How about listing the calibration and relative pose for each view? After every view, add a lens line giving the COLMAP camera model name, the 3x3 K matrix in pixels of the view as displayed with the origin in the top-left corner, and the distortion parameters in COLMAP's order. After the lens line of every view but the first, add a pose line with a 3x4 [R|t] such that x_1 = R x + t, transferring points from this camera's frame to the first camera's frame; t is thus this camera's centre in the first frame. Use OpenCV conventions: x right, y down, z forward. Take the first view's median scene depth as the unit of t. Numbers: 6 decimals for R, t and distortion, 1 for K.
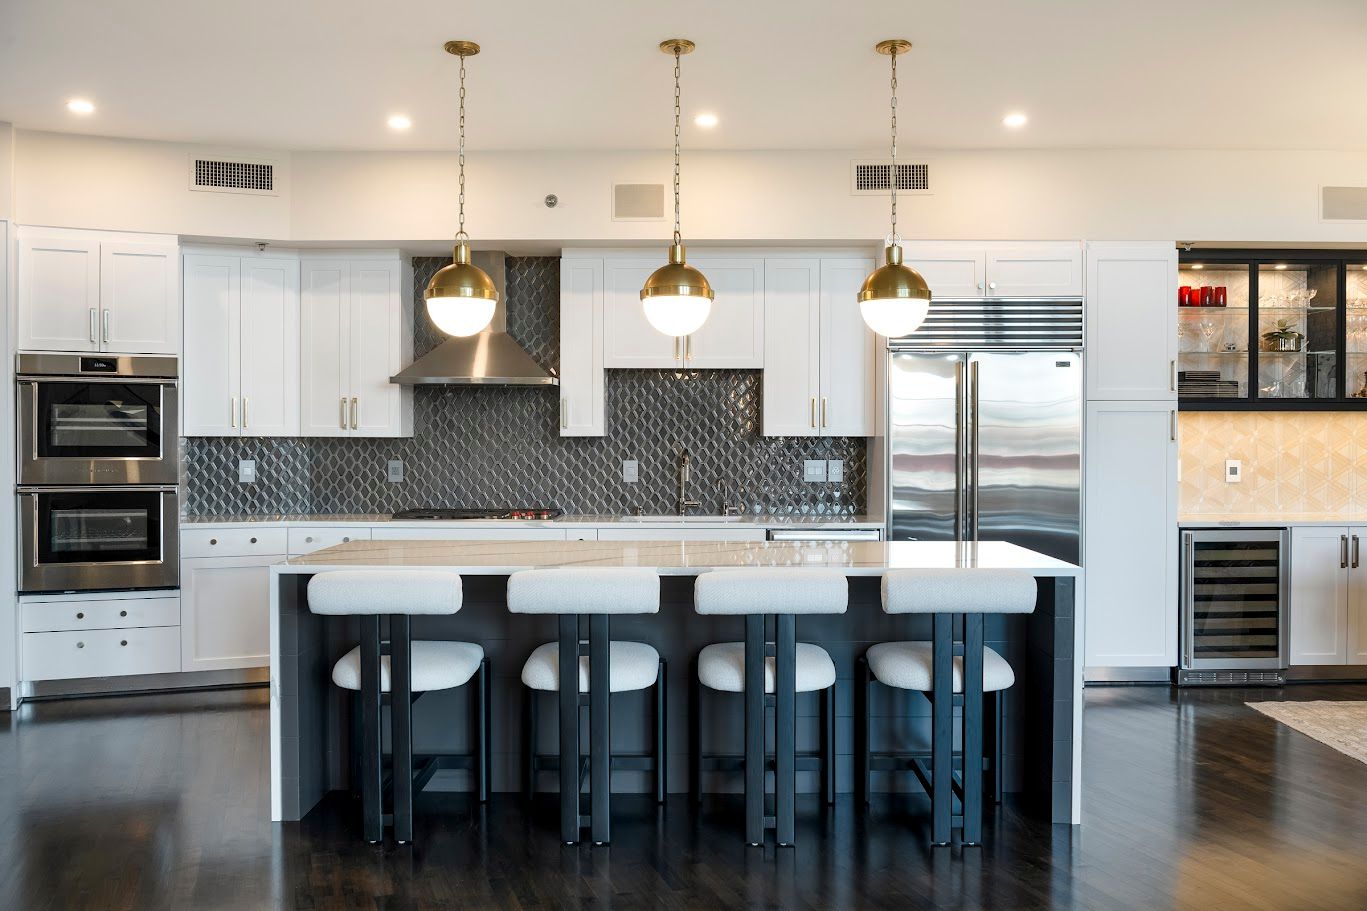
lens RADIAL K [[1112.8, 0, 683.5], [0, 1112.8, 455.5], [0, 0, 1]] dist [-0.029672, -0.001284]
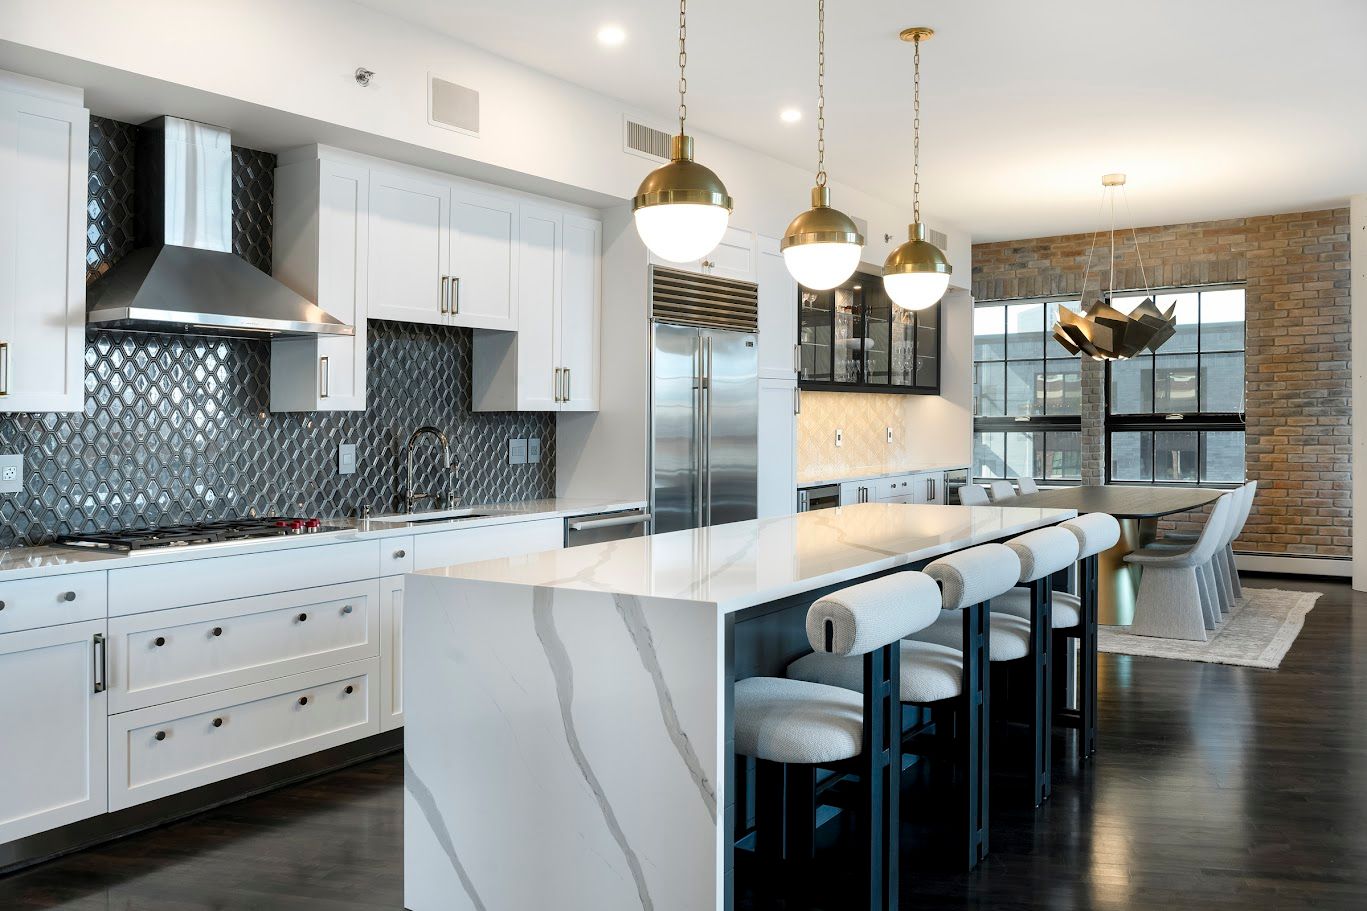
lens RADIAL K [[1112.0, 0, 717.2], [0, 1112.0, 408.1], [0, 0, 1]] dist [-0.004332, -0.002233]
pose [[0.548891, 0.003800, 0.835885, -0.568899], [0.027088, 0.999384, -0.022331, 0.003697], [-0.835455, 0.034900, 0.548450, 0.417126]]
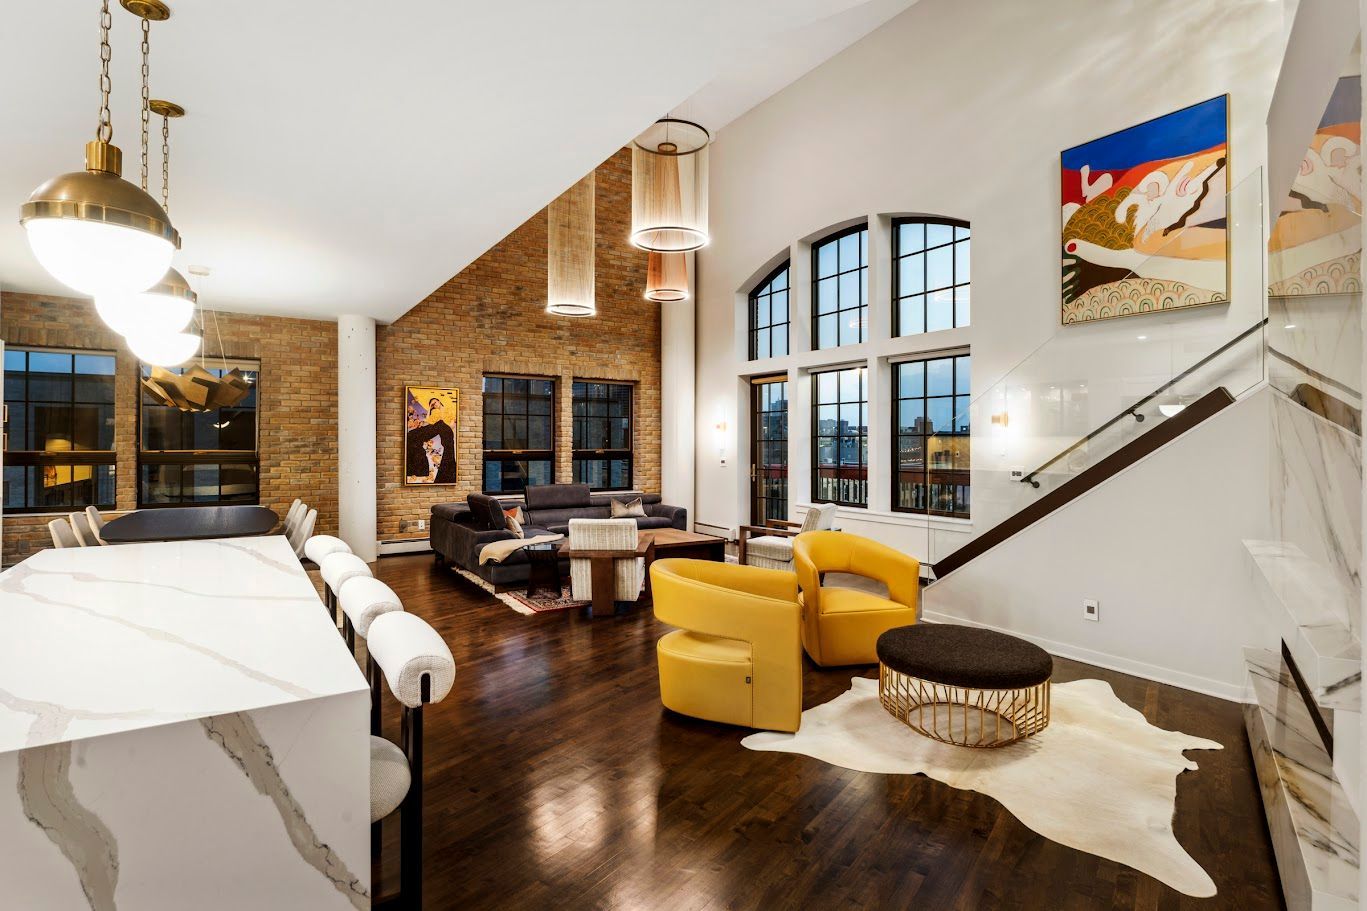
lens RADIAL K [[687.8, 0, 681.7], [0, 687.8, 443.4], [0, 0, 1]] dist [-0.001162, -0.000450]
pose [[-0.547349, -0.001000, 0.836904, -0.488825], [0.009844, 0.999922, 0.007633, -0.020215], [-0.836847, 0.012416, -0.547296, 0.681137]]
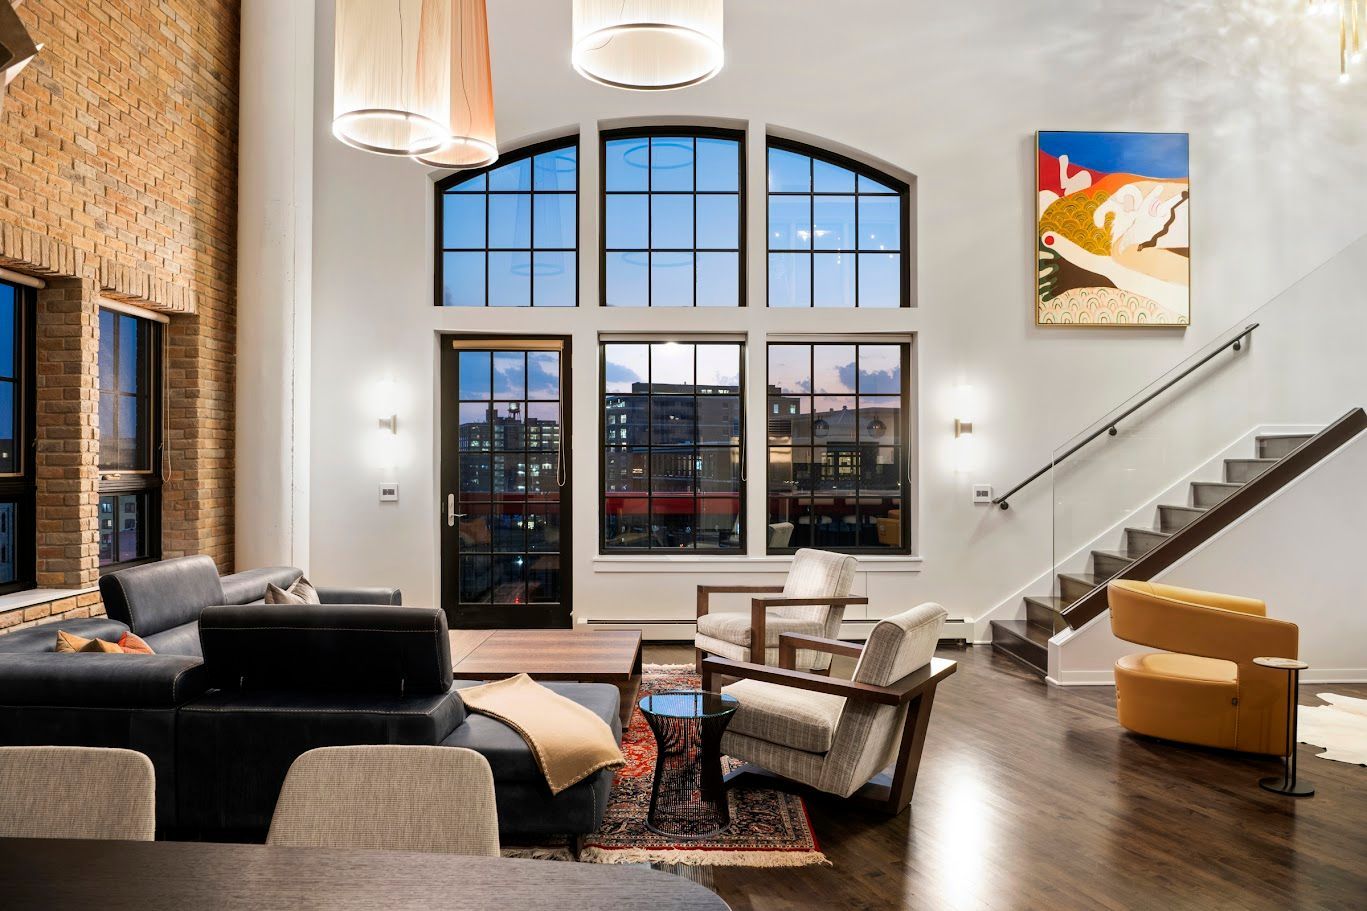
lens RADIAL K [[960.9, 0, 683.5], [0, 960.9, 455.5], [0, 0, 1]] dist [-0.030534, 0.000226]
pose [[-0.999926, -0.002832, -0.011855, 0.500838], [-0.002933, 0.999960, 0.008499, -0.019494], [0.011830, 0.008533, -0.999894, 0.896246]]
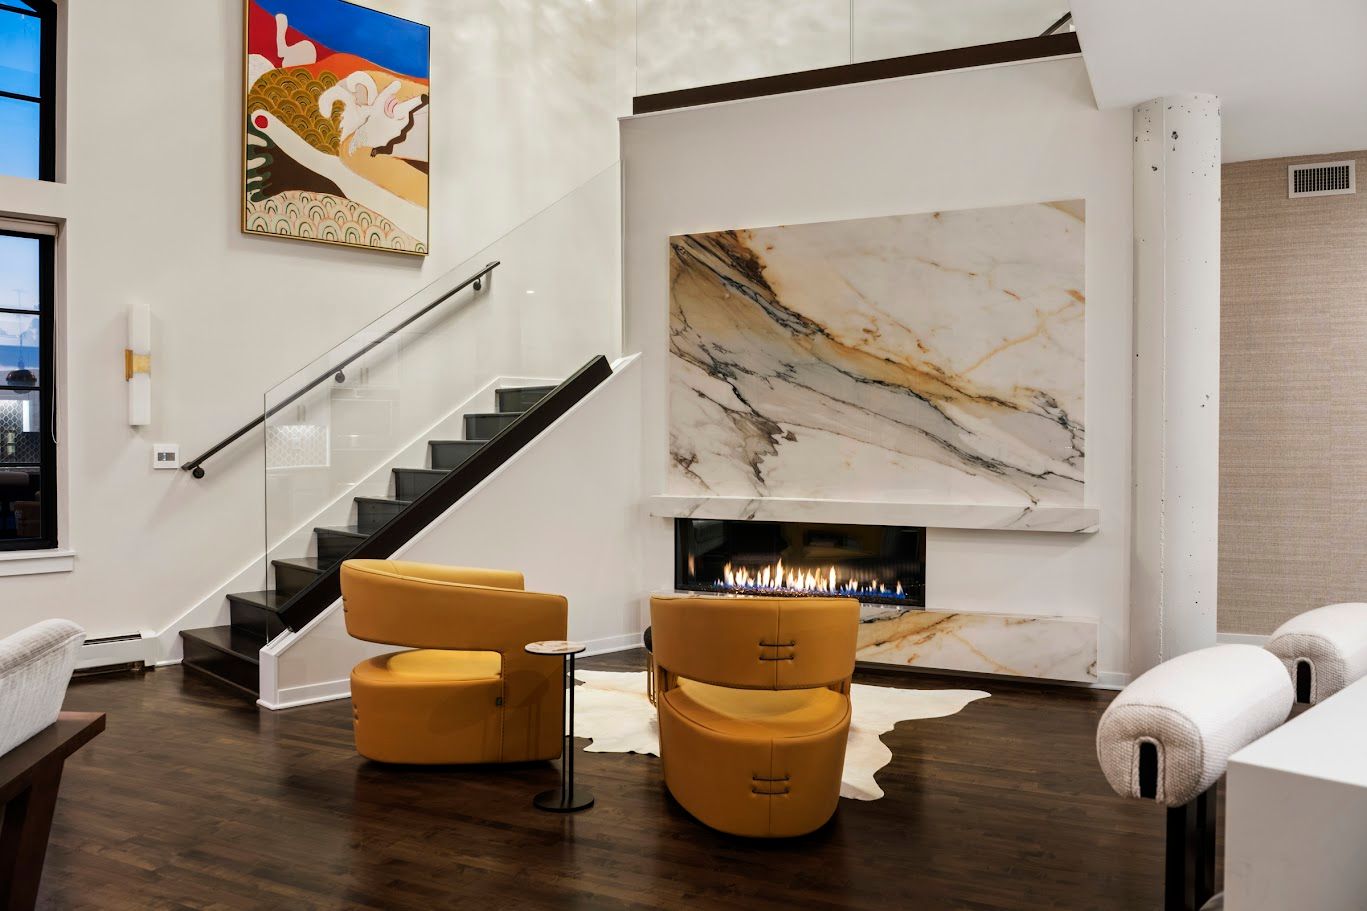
lens RADIAL K [[1056.0, 0, 683.5], [0, 1056.0, 455.5], [0, 0, 1]] dist [-0.034557, 0.001954]
pose [[-0.725355, 0.005909, -0.688350, 0.422850], [-0.011540, 0.999718, 0.020742, 0.011939], [0.688279, 0.022988, -0.725082, 0.703538]]
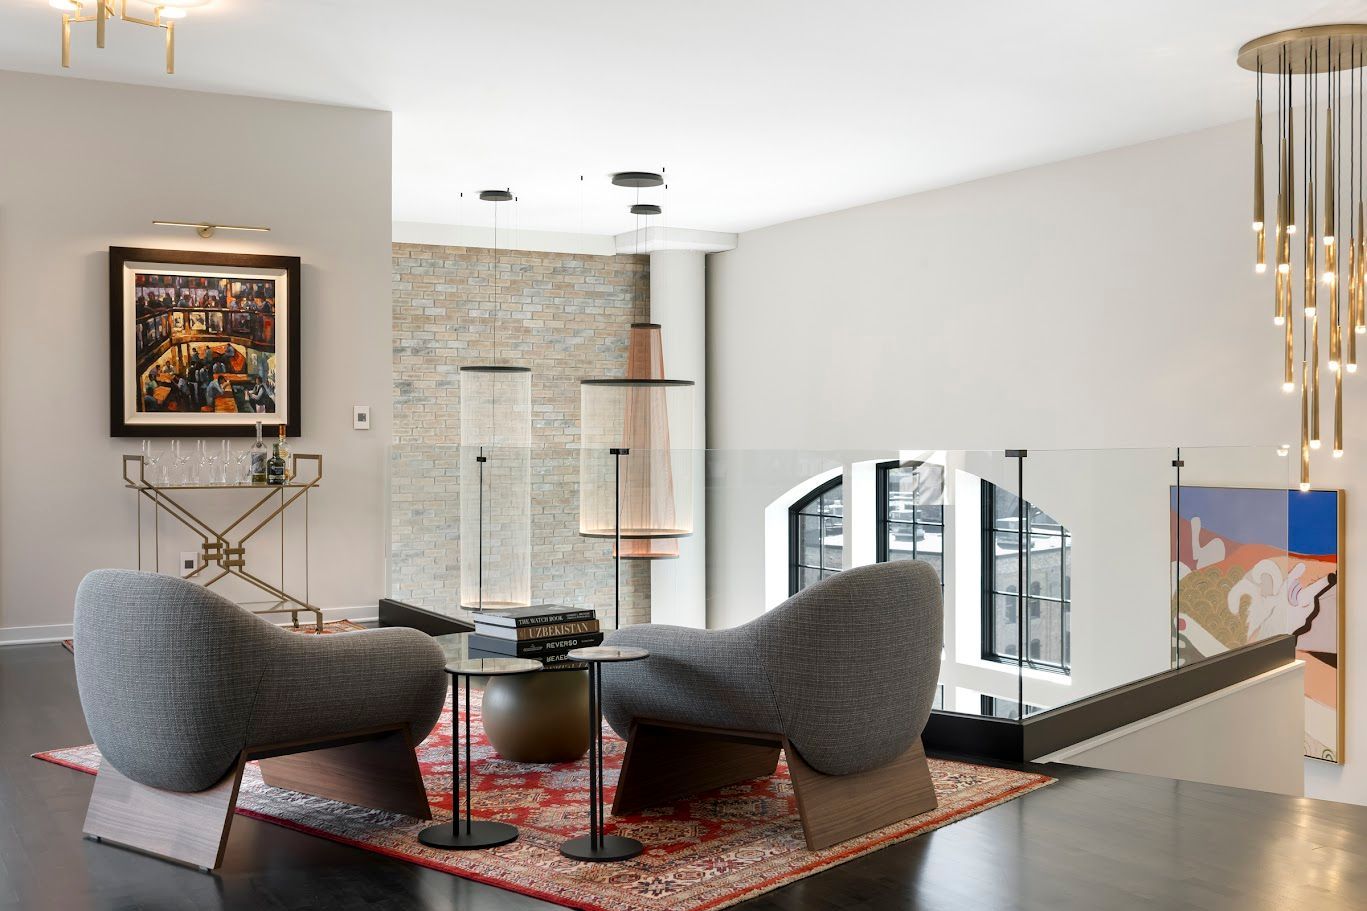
lens RADIAL K [[1511.7, 0, 683.5], [0, 1511.7, 455.5], [0, 0, 1]] dist [0.000656, -0.004978]
pose [[-0.496731, -0.011304, 0.867831, -1.052627], [0.010790, 0.999757, 0.019198, -0.489357], [-0.867837, 0.018900, -0.496489, 0.879010]]
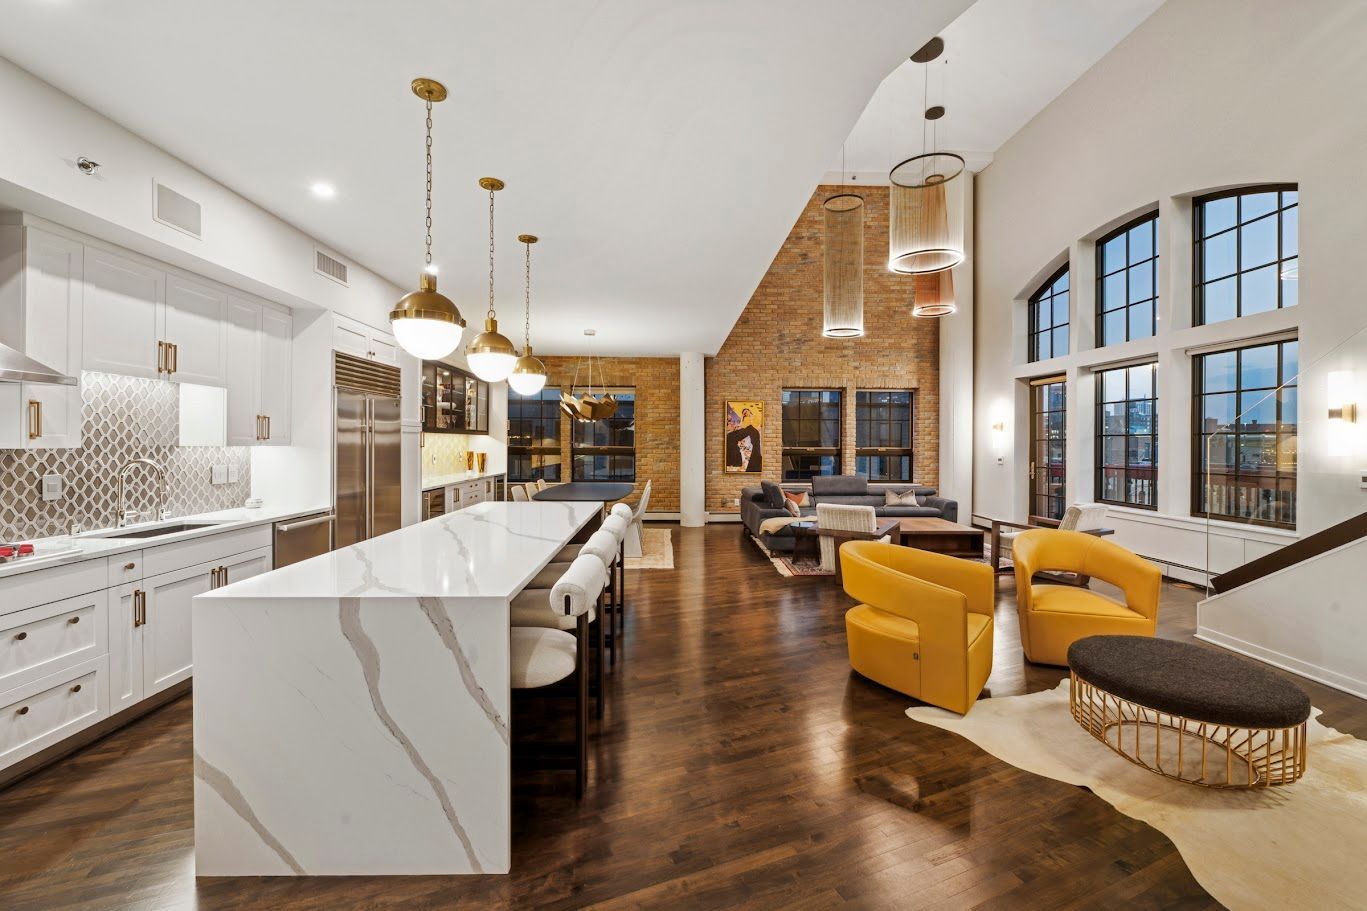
lens RADIAL K [[546.6, 0, 684.3], [0, 546.6, 444.9], [0, 0, 1]] dist [-0.004178, -0.000415]
pose [[-0.038574, -0.005237, 0.999242, -0.530580], [0.010966, 0.999924, 0.005663, -0.017509], [-0.999196, 0.011176, -0.038513, 0.556675]]
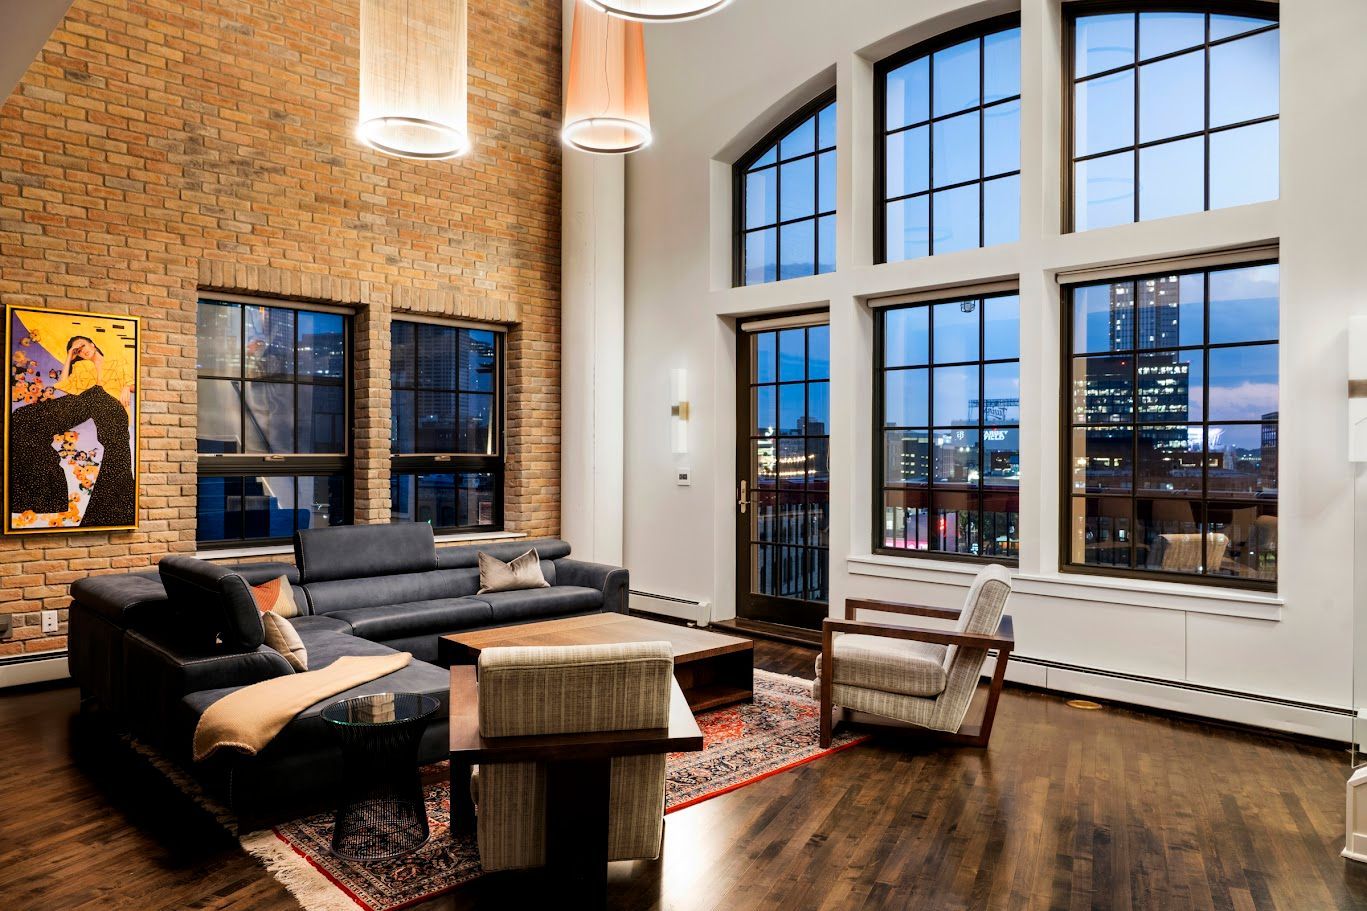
lens RADIAL K [[934.3, 0, 683.5], [0, 934.3, 455.5], [0, 0, 1]] dist [-0.009022, 0.003311]
pose [[-0.706413, -0.007436, 0.707761, -0.002919], [0.005297, 0.999861, 0.015792, -0.008627], [-0.707780, 0.014904, -0.706276, 0.539576]]
